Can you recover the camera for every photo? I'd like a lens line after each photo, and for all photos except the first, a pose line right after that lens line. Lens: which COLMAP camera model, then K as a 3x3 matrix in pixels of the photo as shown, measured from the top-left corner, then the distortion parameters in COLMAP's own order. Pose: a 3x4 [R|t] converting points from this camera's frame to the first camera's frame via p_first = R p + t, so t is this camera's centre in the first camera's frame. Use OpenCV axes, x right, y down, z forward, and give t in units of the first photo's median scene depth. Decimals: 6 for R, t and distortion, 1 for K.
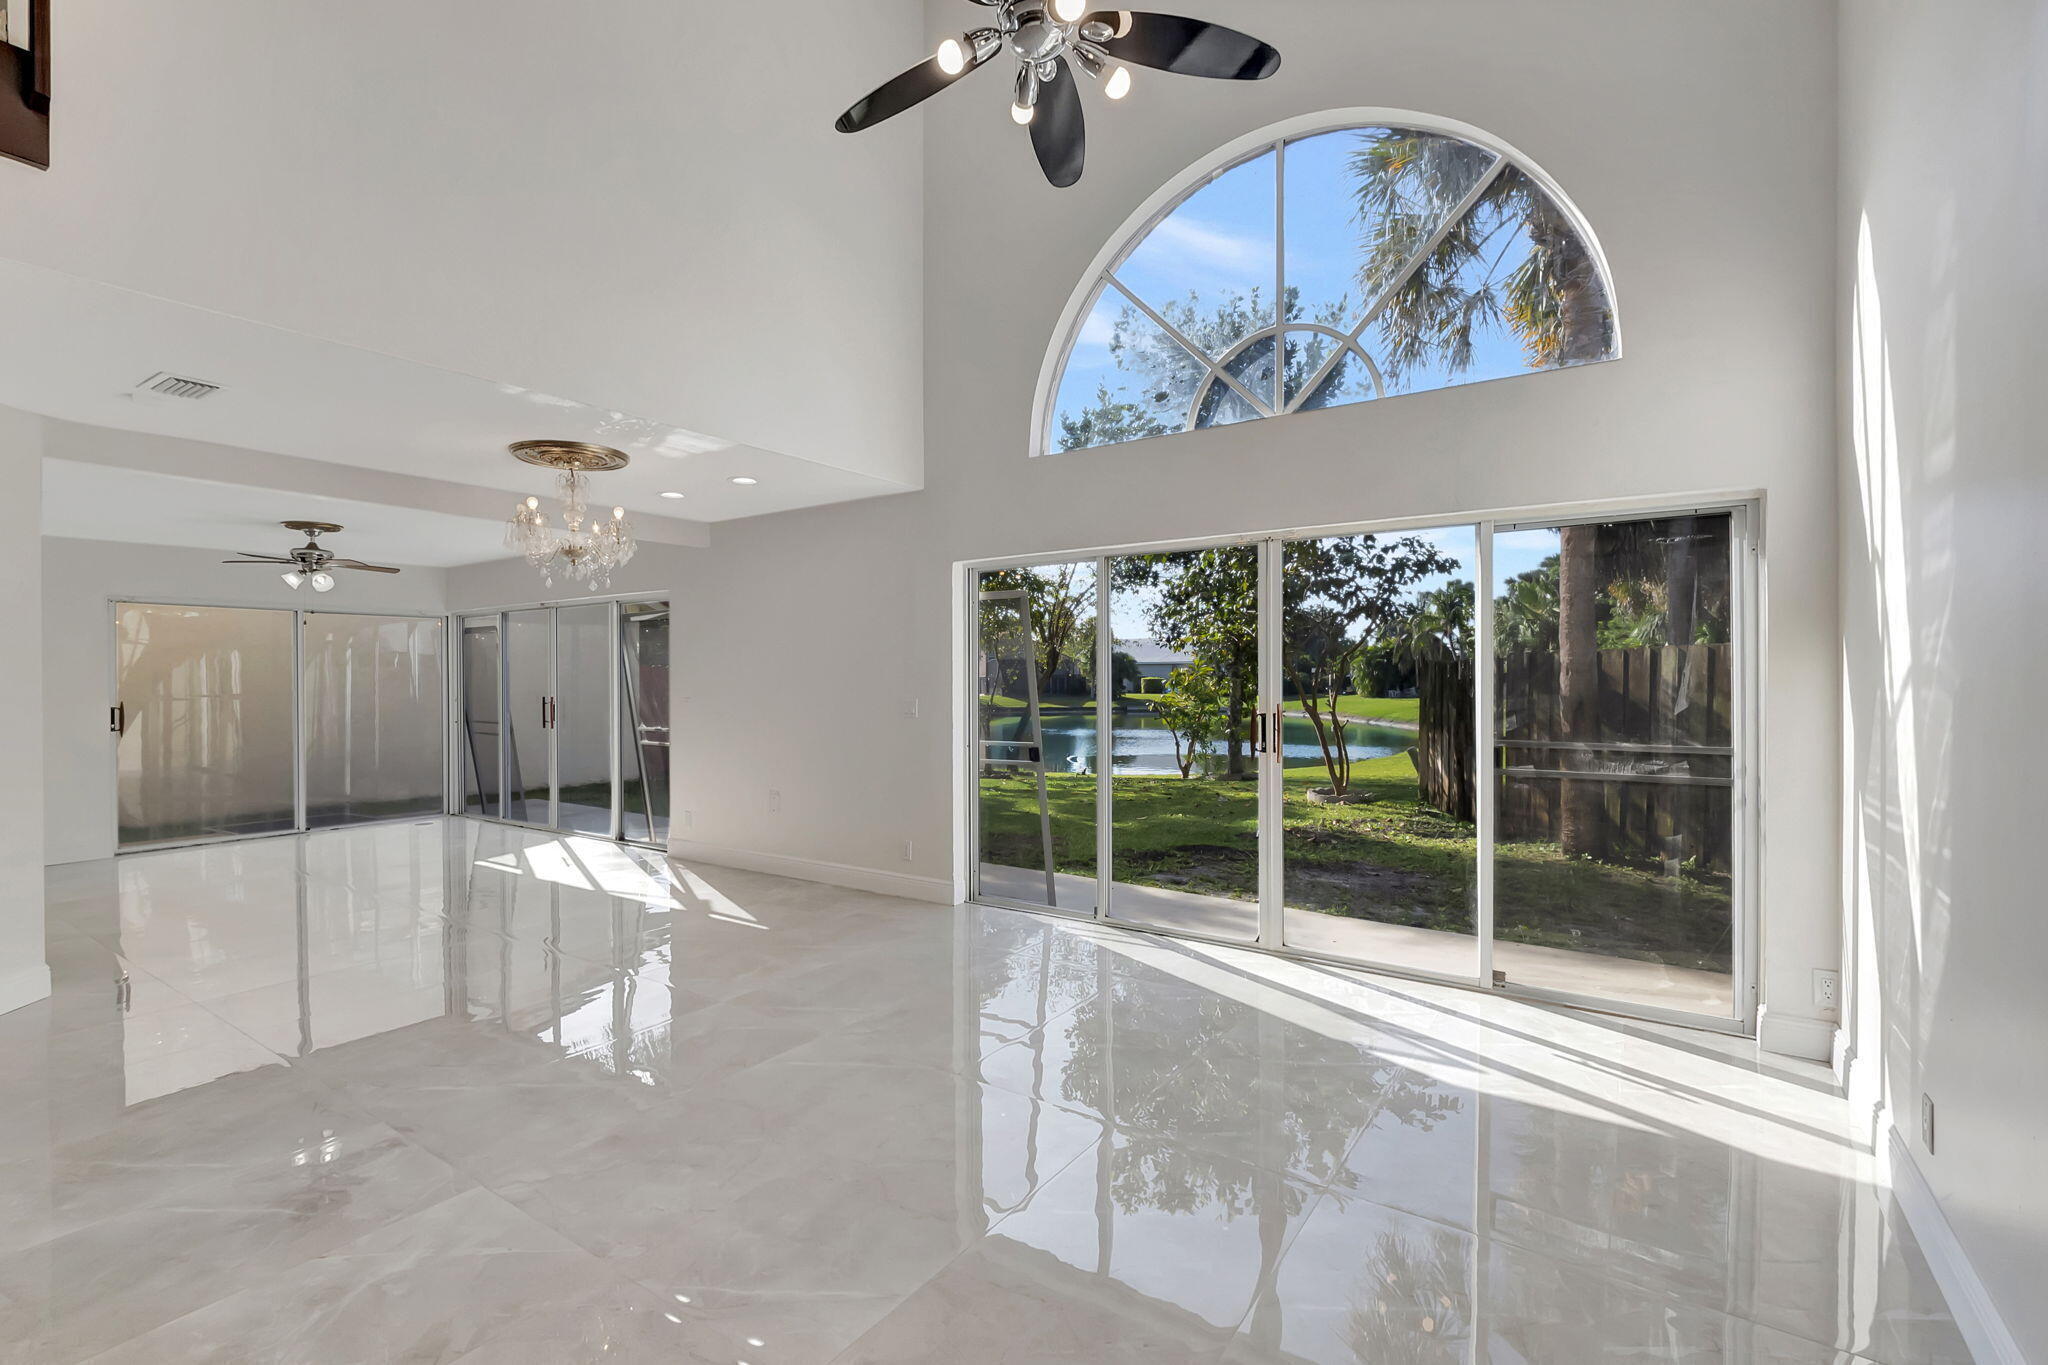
lens RADIAL K [[909.1, 0, 1024.0], [0, 909.1, 682.5], [0, 0, 1]] dist [-0.000383, -0.000234]
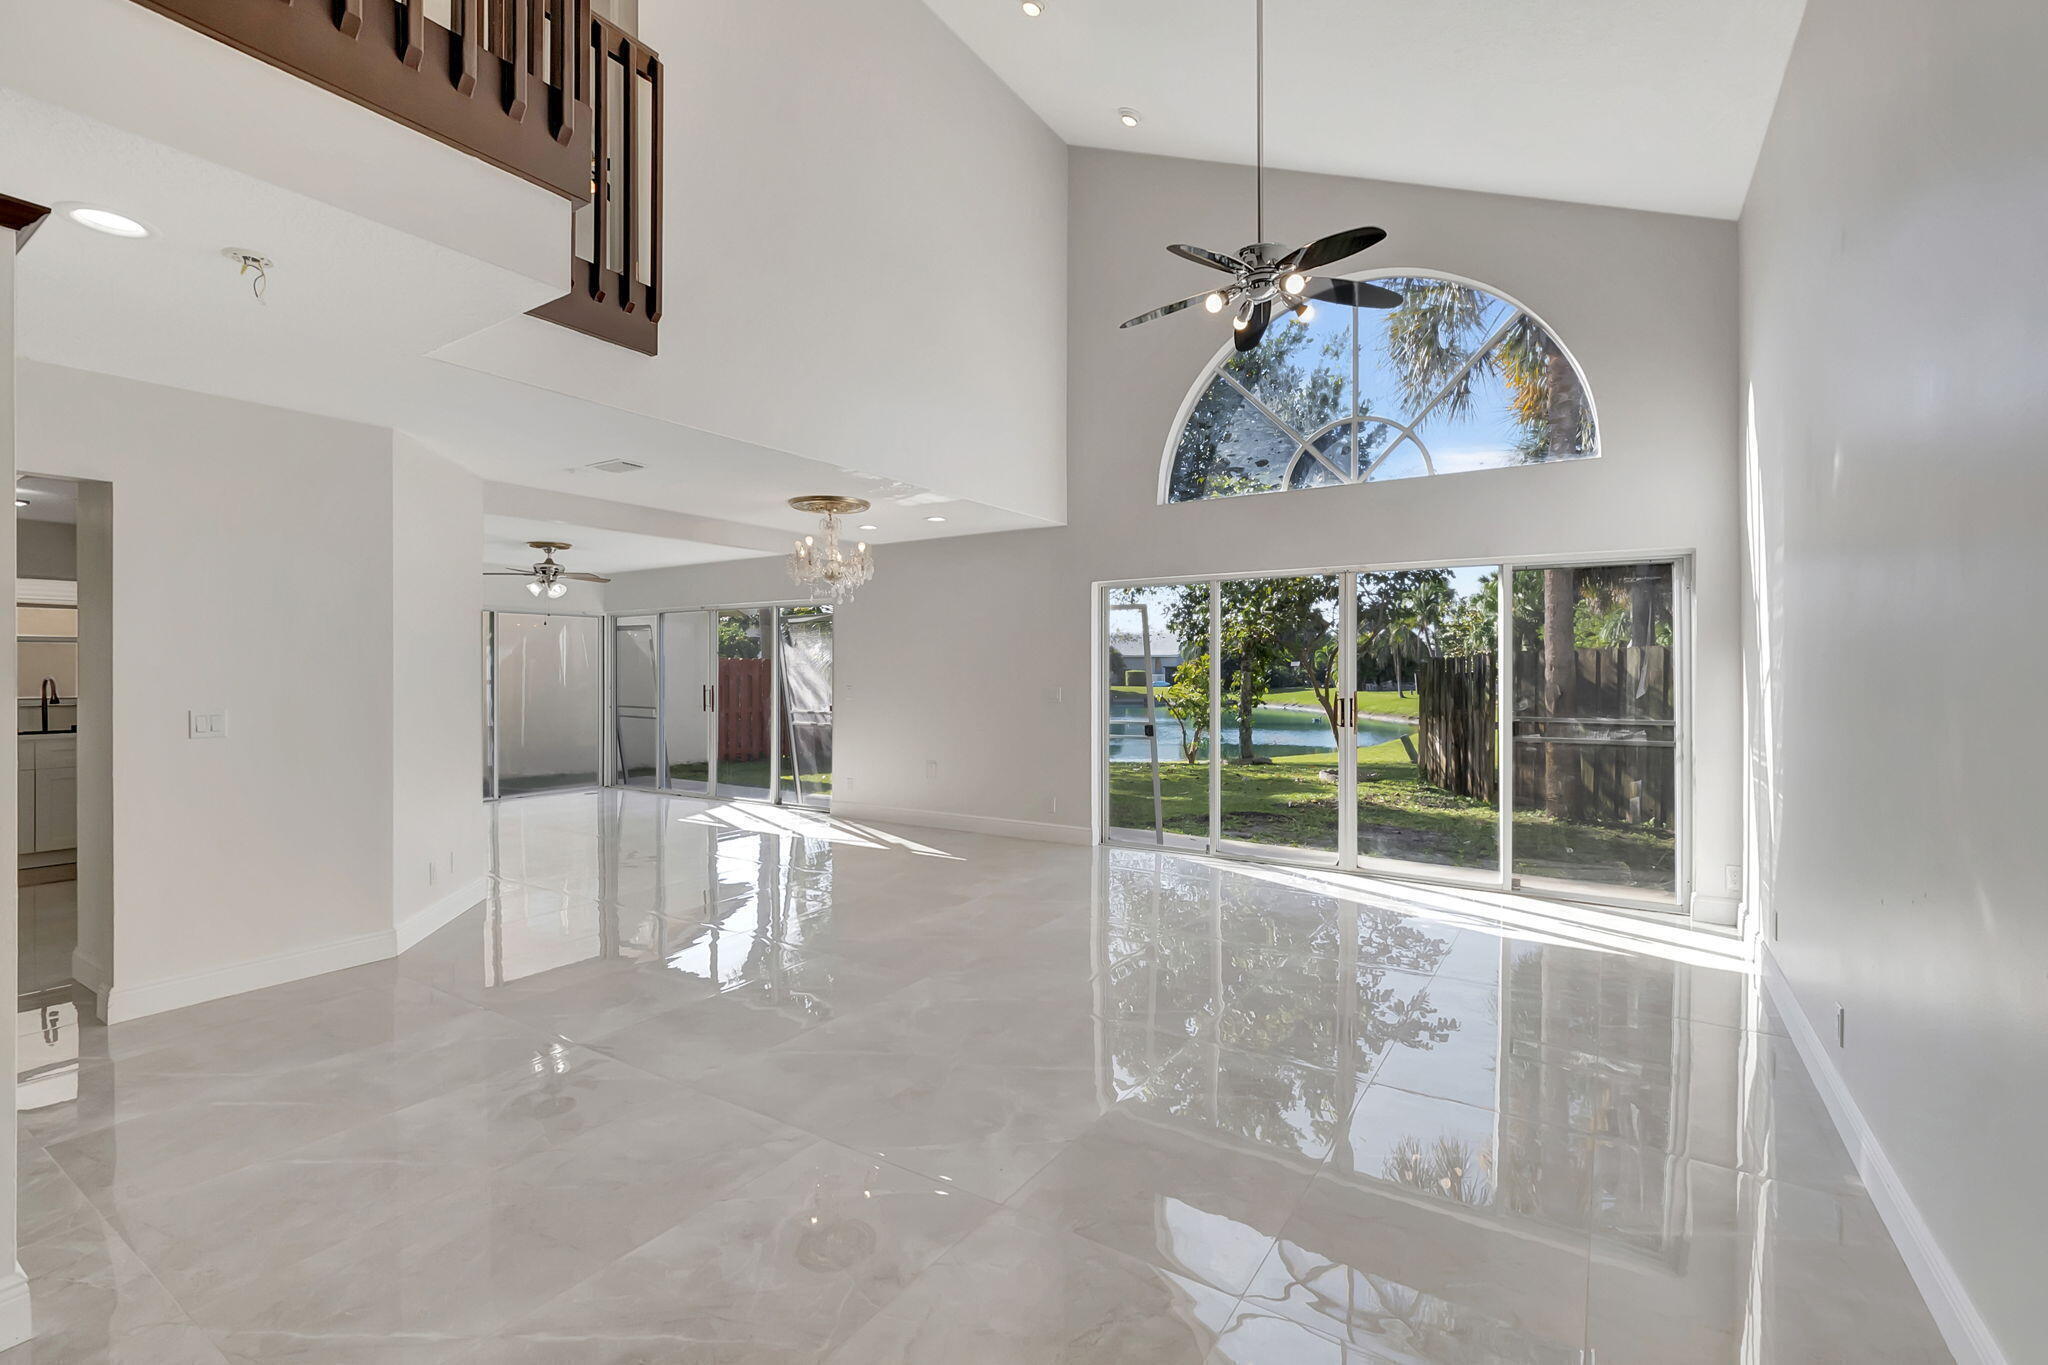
lens RADIAL K [[917.9, 0, 1020.4], [0, 917.9, 666.6], [0, 0, 1]] dist [0.001238, -0.000939]
pose [[0.999594, 0.004335, 0.028145, -0.246732], [-0.004082, 0.999951, -0.009053, 0.001027], [-0.028183, 0.008934, 0.999563, -0.349908]]
